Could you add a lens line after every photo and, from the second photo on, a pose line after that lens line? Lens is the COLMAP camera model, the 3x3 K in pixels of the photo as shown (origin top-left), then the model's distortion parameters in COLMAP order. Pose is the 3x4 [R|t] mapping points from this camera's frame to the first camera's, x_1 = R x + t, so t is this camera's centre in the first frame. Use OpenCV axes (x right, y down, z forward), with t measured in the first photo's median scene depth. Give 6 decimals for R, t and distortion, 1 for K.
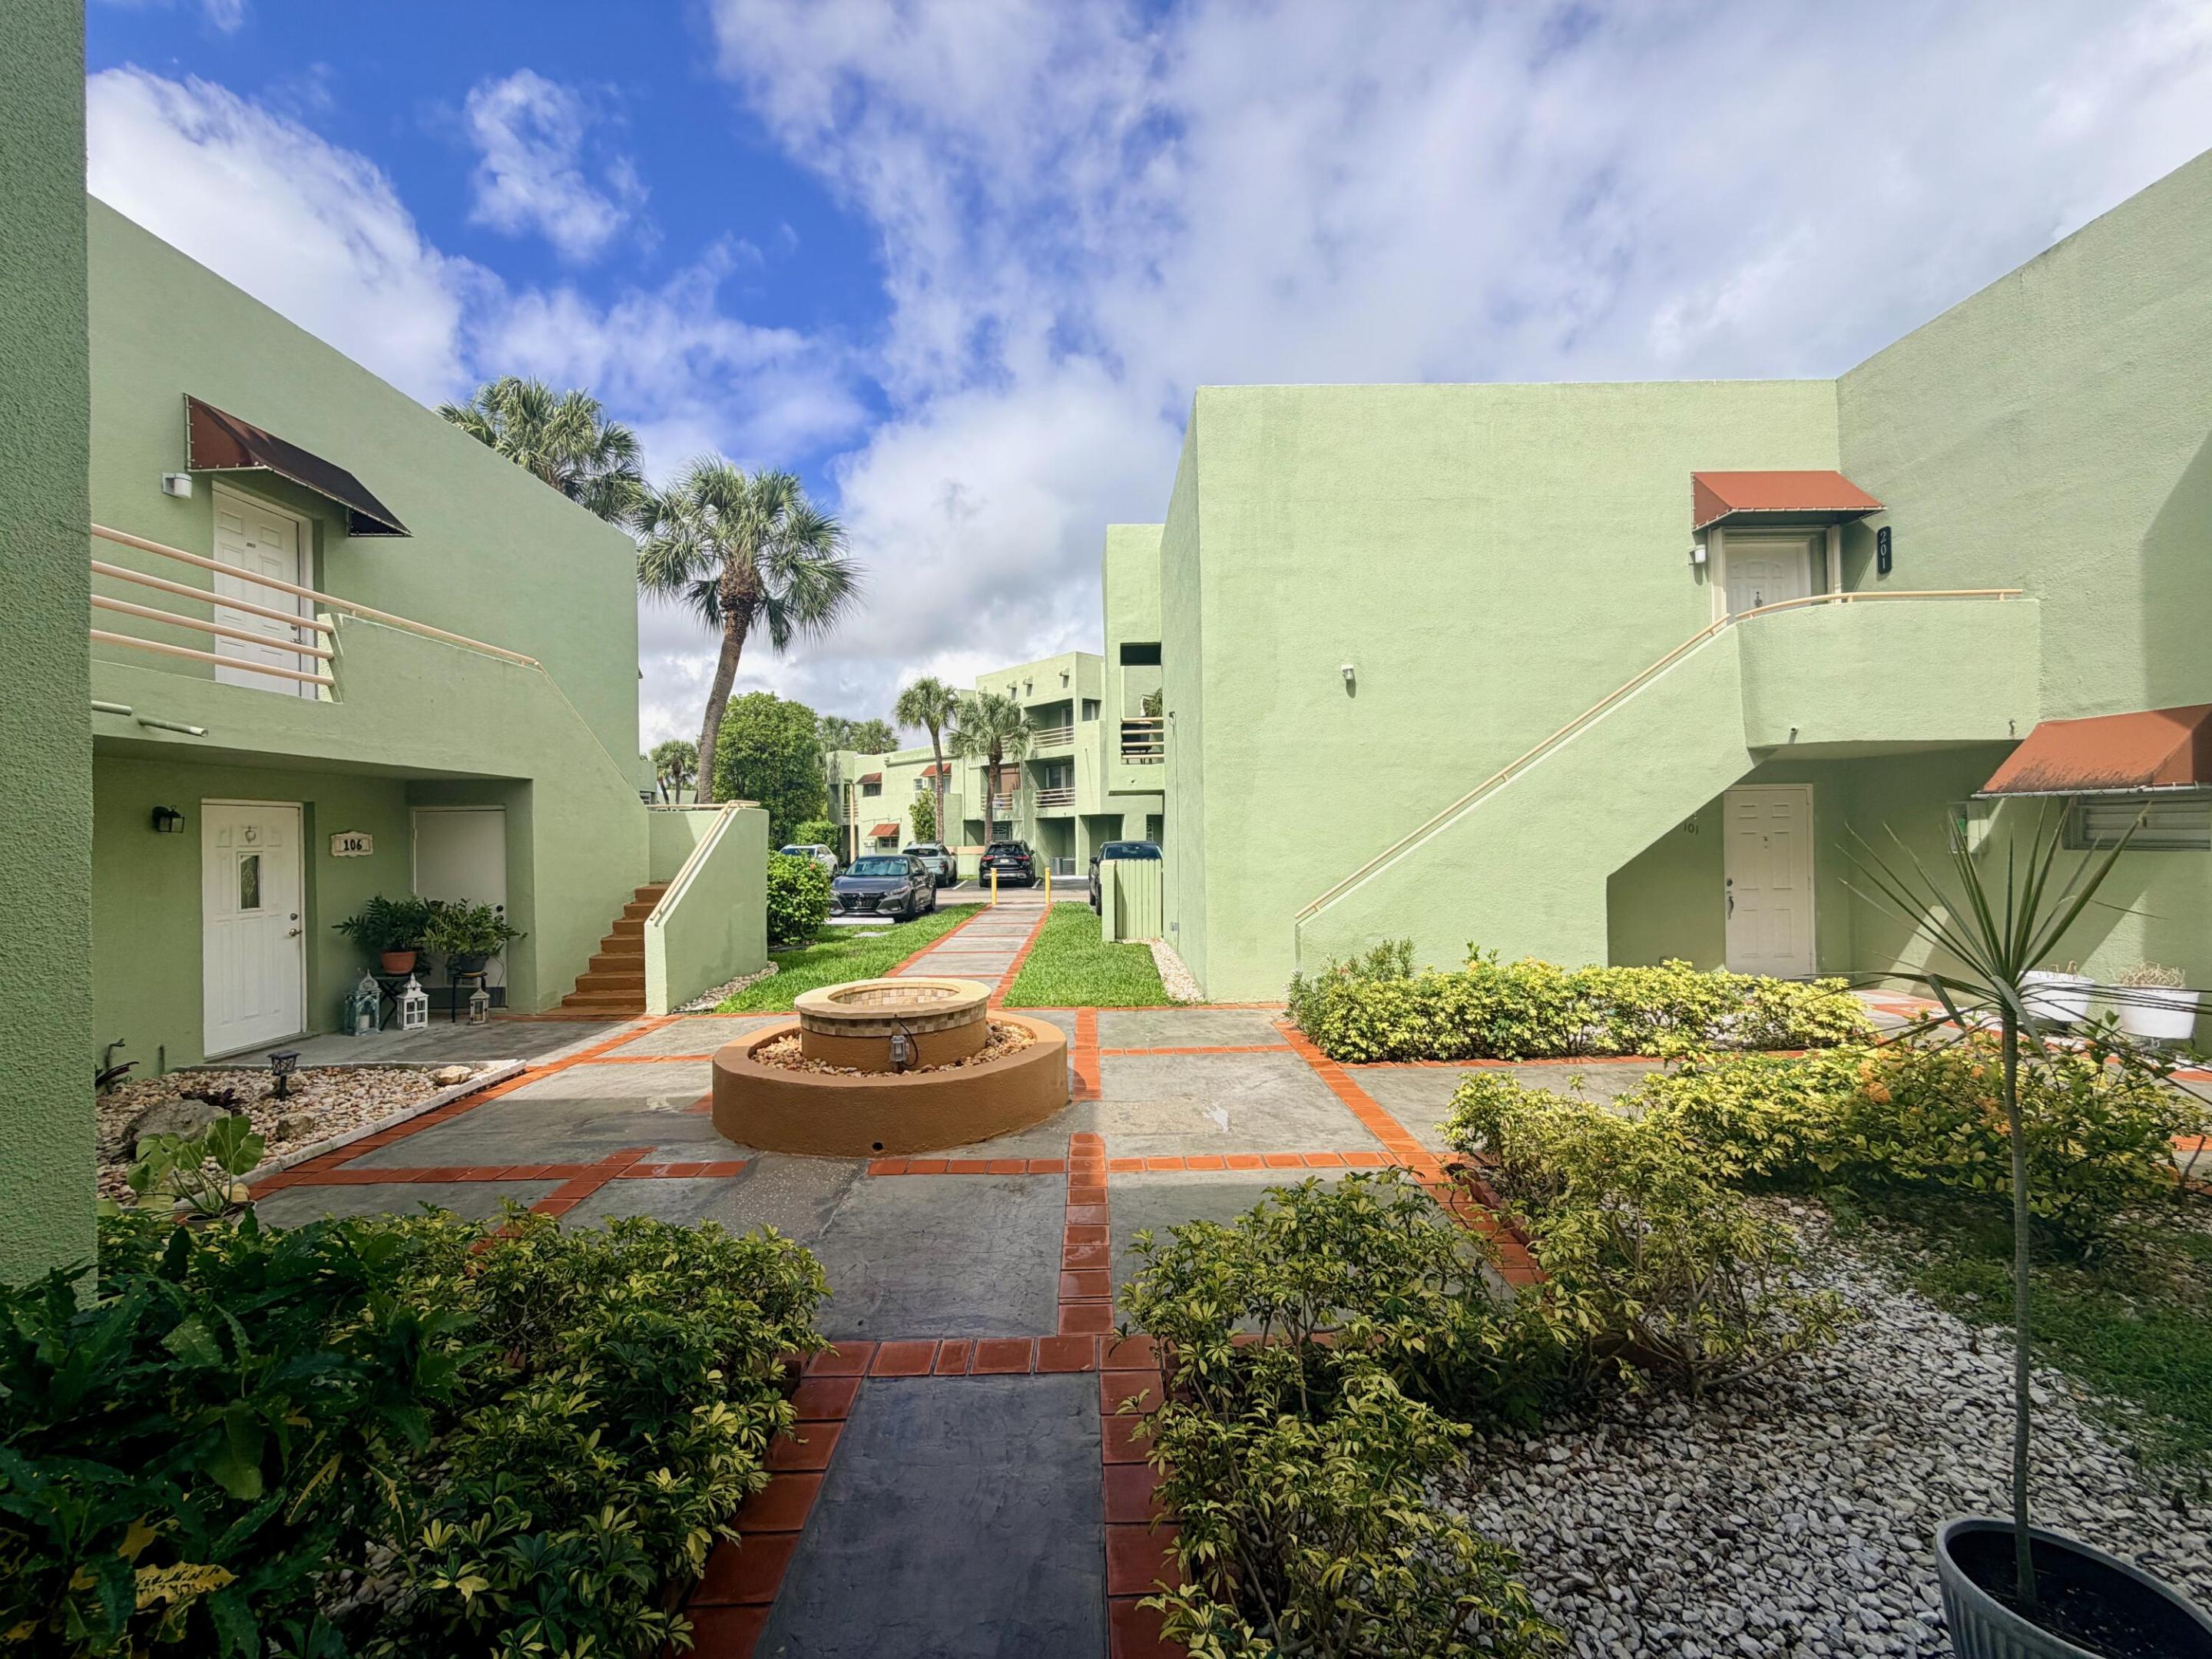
lens RADIAL K [[881.3, 0, 1102.9], [0, 881.3, 836.5], [0, 0, 1]] dist [0.000440, -0.000818]
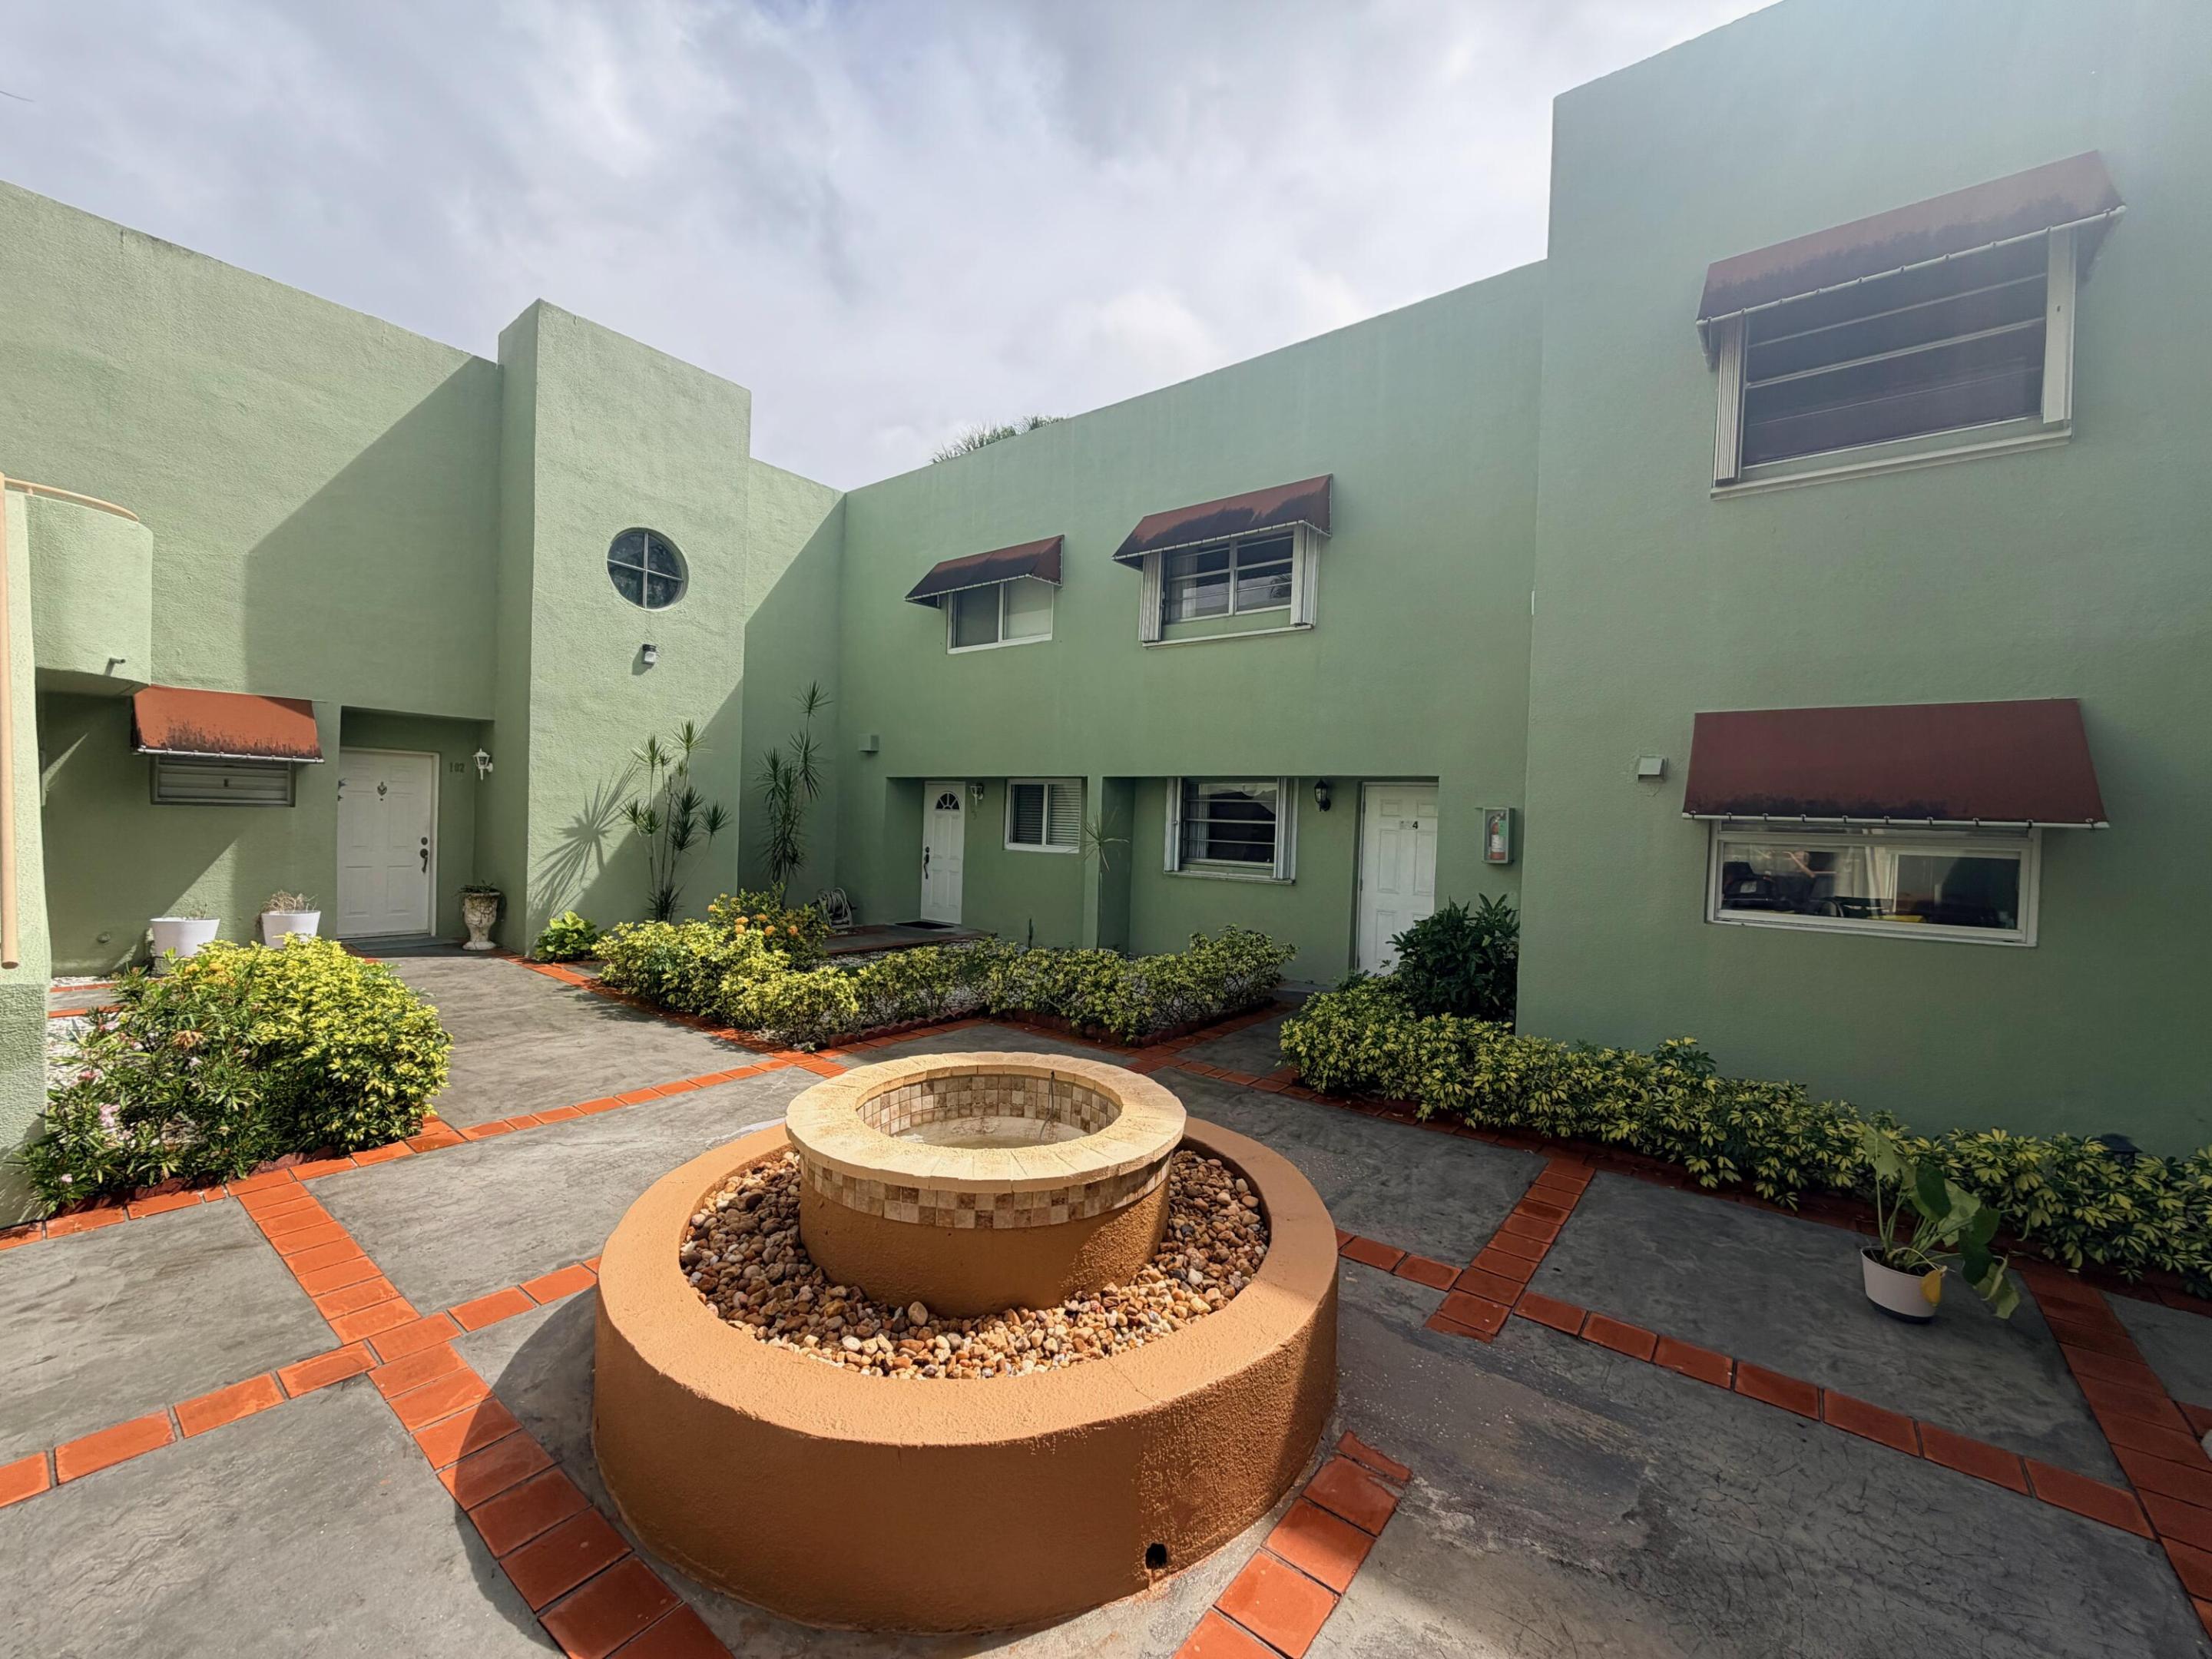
lens RADIAL K [[881.3, 0, 1091.1], [0, 881.3, 828.9], [0, 0, 1]] dist [0.000440, -0.000818]
pose [[-0.779551, -0.021710, 0.625963, -0.296286], [-0.024070, 0.999699, 0.004696, 0.007616], [-0.625877, -0.011406, -0.779839, 0.686442]]
